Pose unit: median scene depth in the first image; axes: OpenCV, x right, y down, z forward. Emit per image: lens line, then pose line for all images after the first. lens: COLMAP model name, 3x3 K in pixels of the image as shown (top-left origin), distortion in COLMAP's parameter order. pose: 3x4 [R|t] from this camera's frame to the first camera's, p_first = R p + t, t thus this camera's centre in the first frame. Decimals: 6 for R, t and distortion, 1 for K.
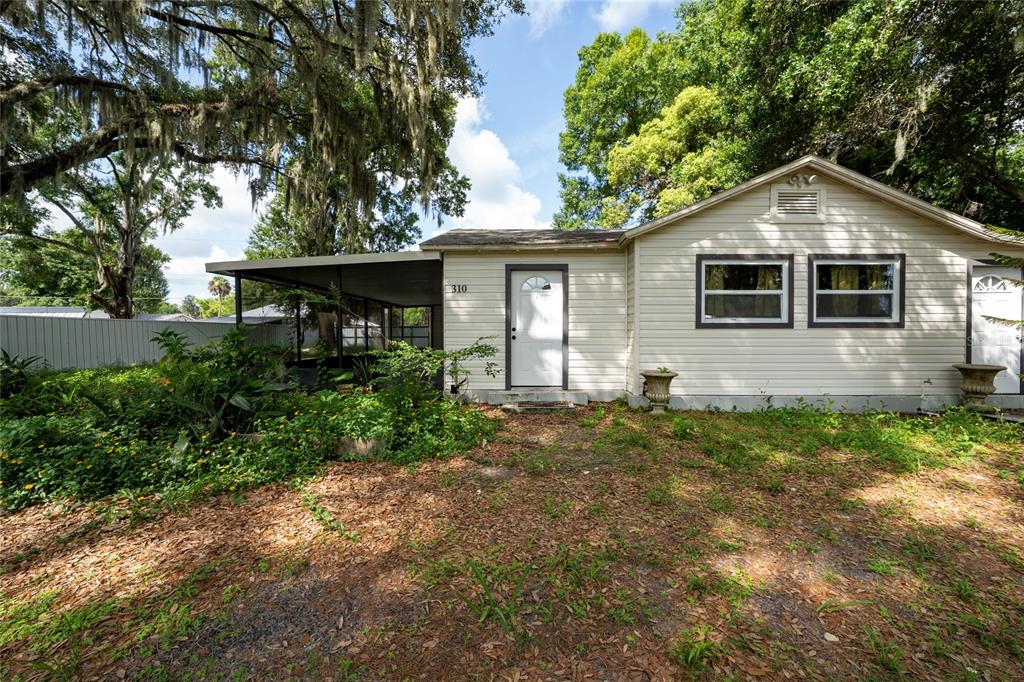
lens RADIAL K [[369.0, 0, 506.2], [0, 369.0, 343.5], [0, 0, 1]] dist [-0.015495, 0.000476]
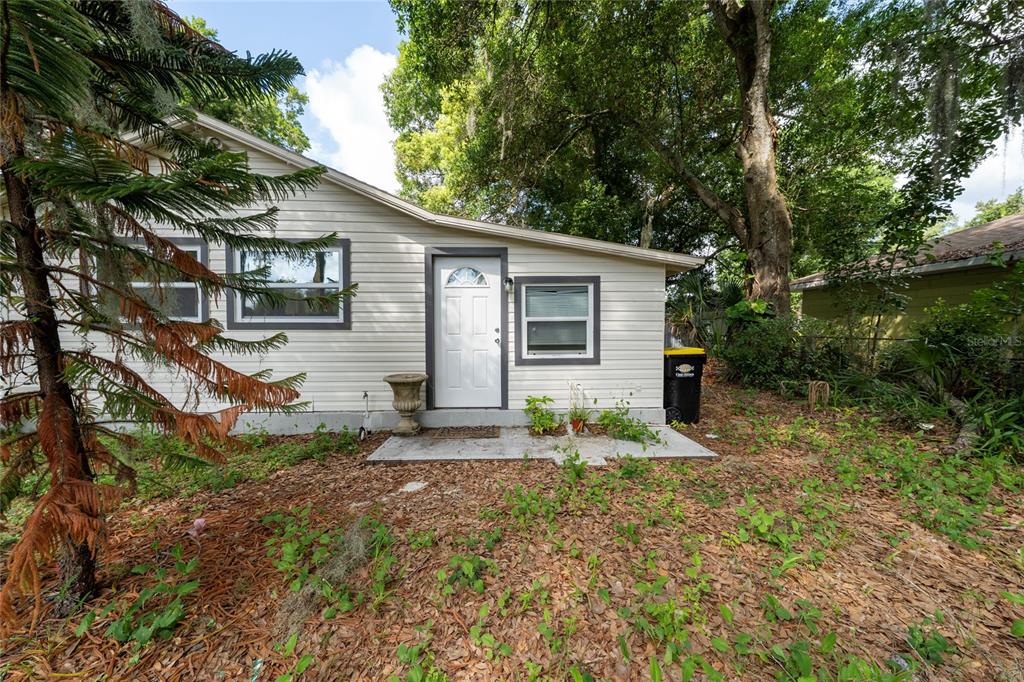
lens RADIAL K [[337.1, 0, 505.0], [0, 337.1, 340.9], [0, 0, 1]] dist [0.010776, -0.000013]
pose [[0.997769, 0.000409, 0.066756, 0.545189], [-0.000551, 0.999998, 0.002110, -0.007326], [-0.066755, -0.002142, 0.997767, 0.082379]]
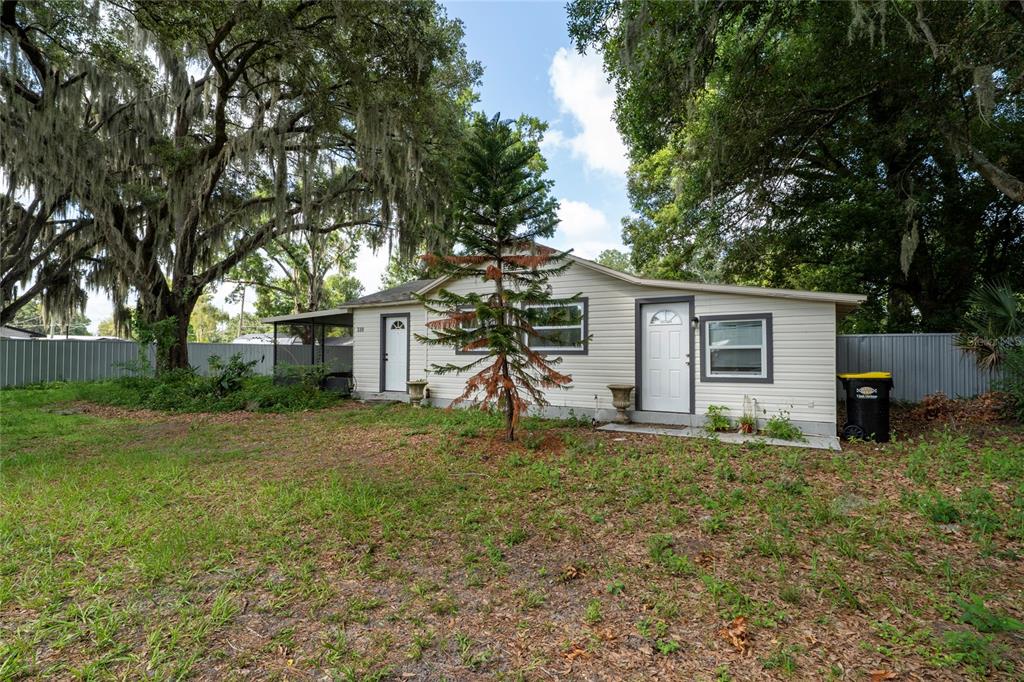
lens RADIAL K [[475.1, 0, 513.0], [0, 475.1, 345.9], [0, 0, 1]] dist [0.002399, 0.000062]
pose [[0.877082, -0.003356, -0.480329, 0.652990], [-0.019137, 0.998938, -0.041923, 0.000347], [0.479959, 0.045962, 0.876086, -0.232791]]
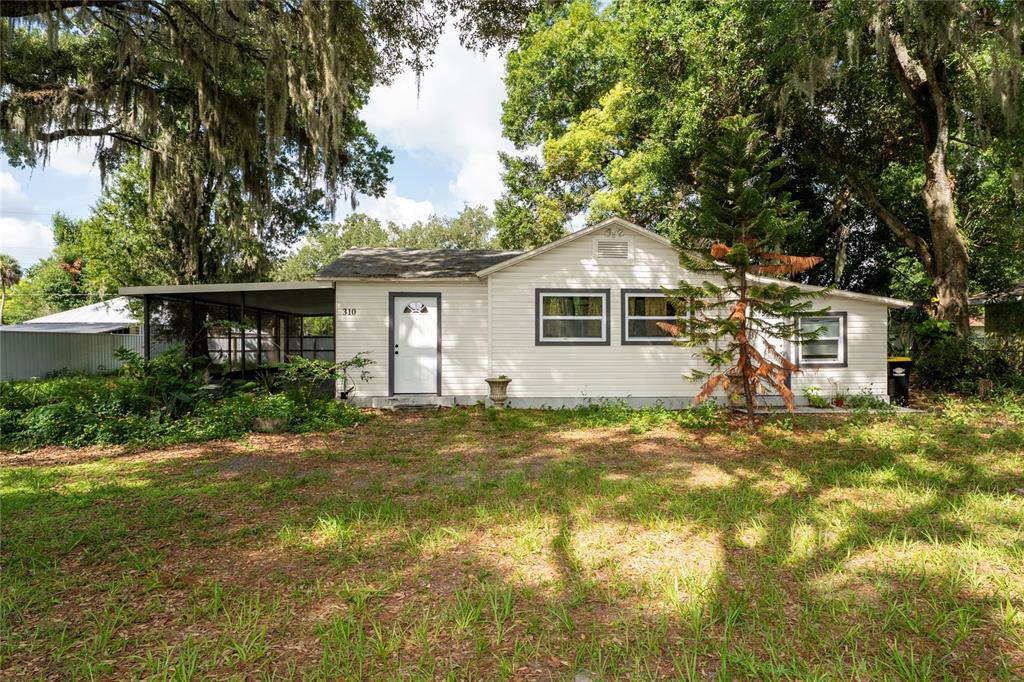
lens RADIAL K [[574.3, 0, 529.2], [0, 574.3, 343.2], [0, 0, 1]] dist [0.016987, 0.001908]
pose [[0.995054, 0.001788, 0.099319, 0.116262], [0.001097, 0.999579, -0.028984, 0.003419], [-0.099329, 0.028950, 0.994633, -0.395041]]
